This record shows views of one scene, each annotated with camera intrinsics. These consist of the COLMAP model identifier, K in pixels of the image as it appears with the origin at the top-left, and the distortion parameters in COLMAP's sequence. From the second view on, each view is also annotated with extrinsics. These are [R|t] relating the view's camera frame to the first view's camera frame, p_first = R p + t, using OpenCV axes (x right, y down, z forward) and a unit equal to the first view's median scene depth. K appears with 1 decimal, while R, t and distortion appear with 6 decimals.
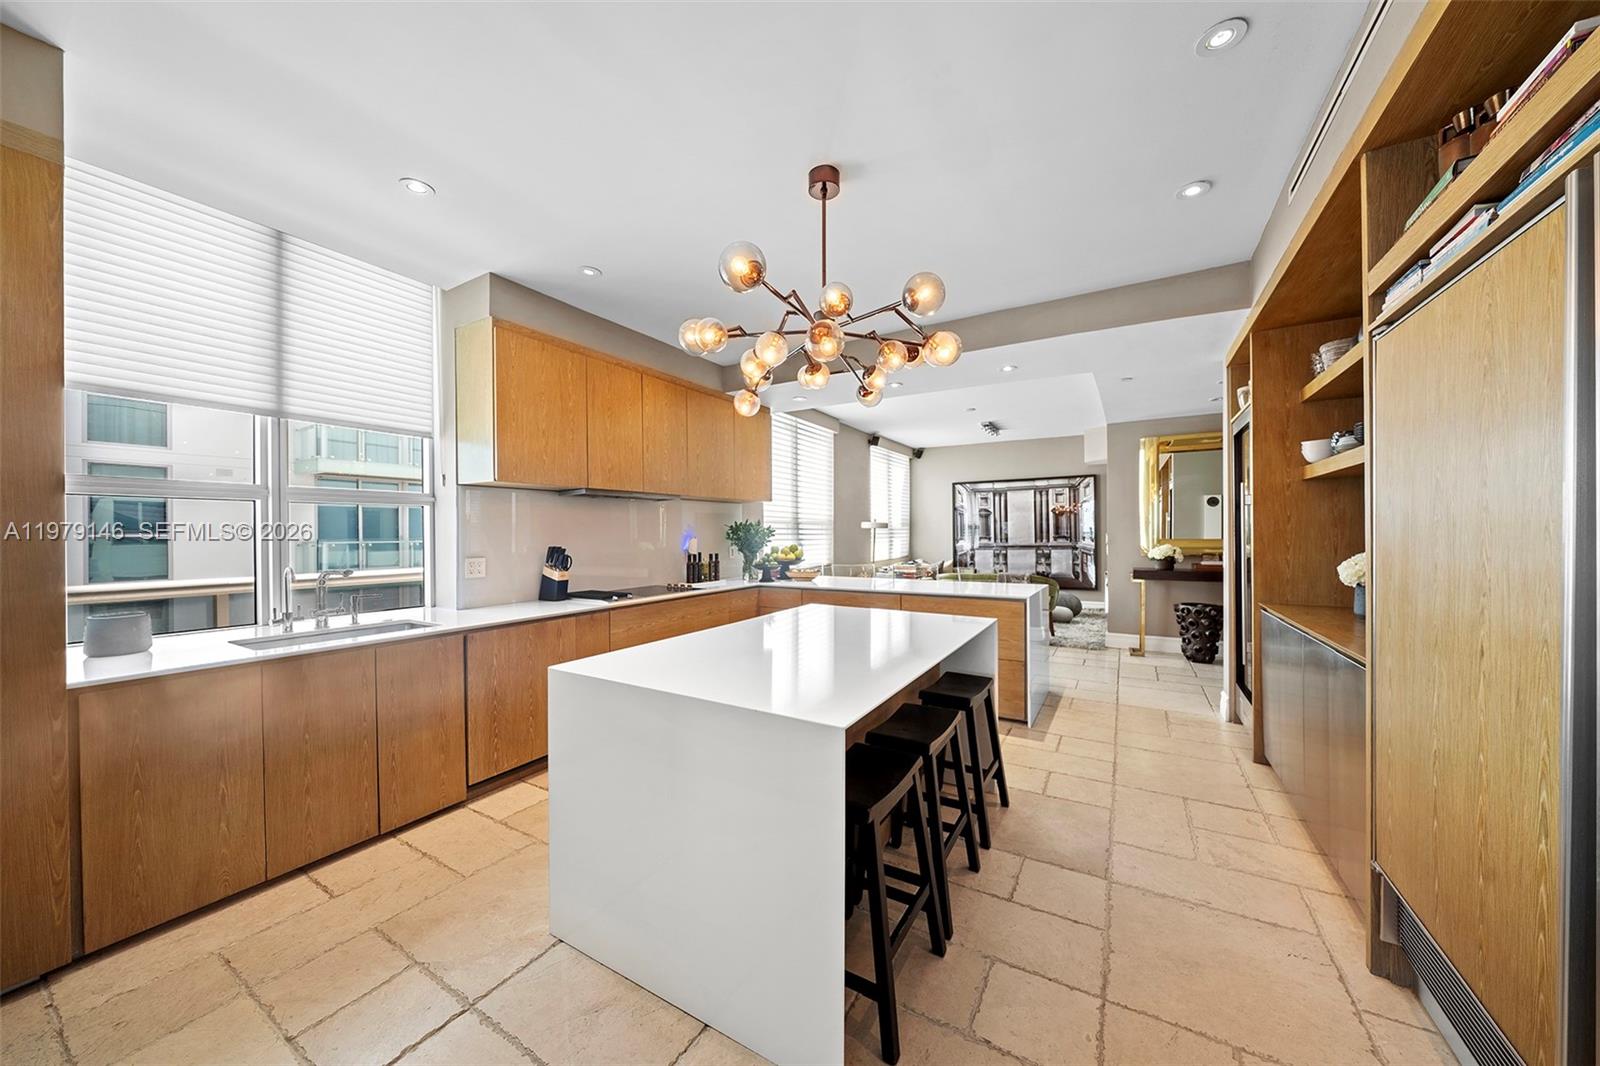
lens RADIAL K [[551.7, 0, 803.4], [0, 551.7, 535.2], [0, 0, 1]] dist [-0.000131, 0.000006]
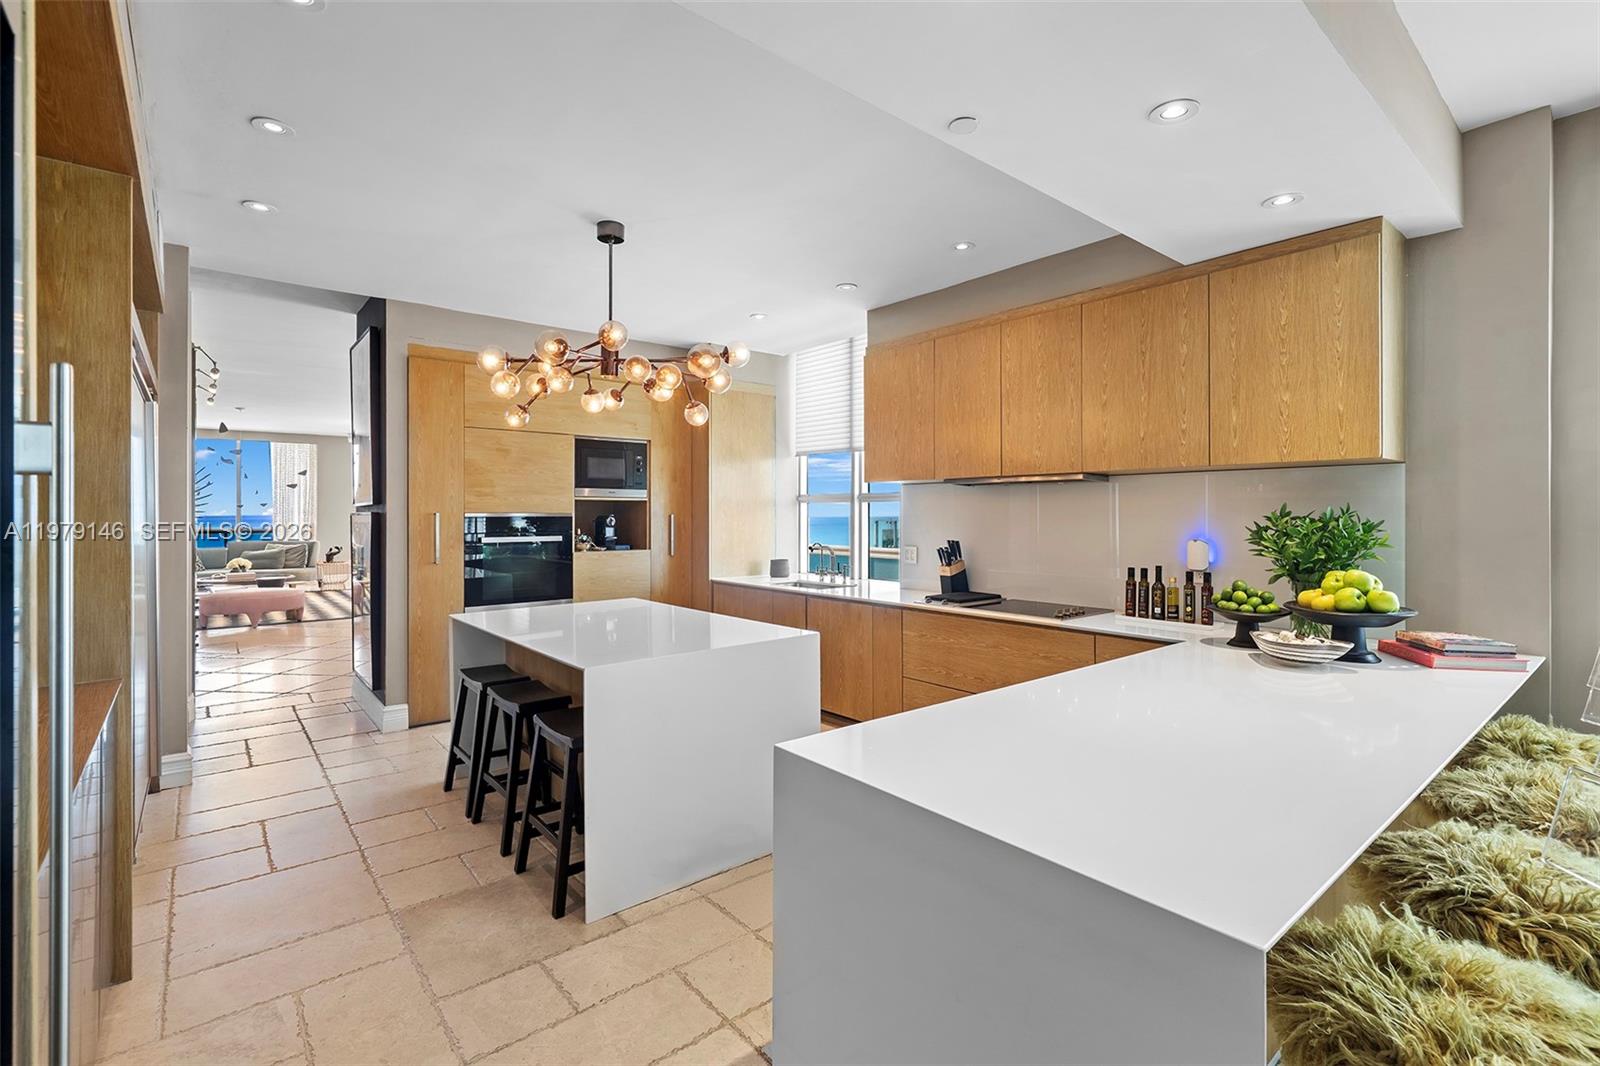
lens RADIAL K [[727.7, 0, 797.9], [0, 727.7, 523.1], [0, 0, 1]] dist [0.000994, -0.000225]
pose [[-0.343180, 0.021185, -0.939031, 1.093247], [0.000017, 0.999746, 0.022549, -0.050754], [0.939270, 0.007722, -0.343093, 1.542965]]
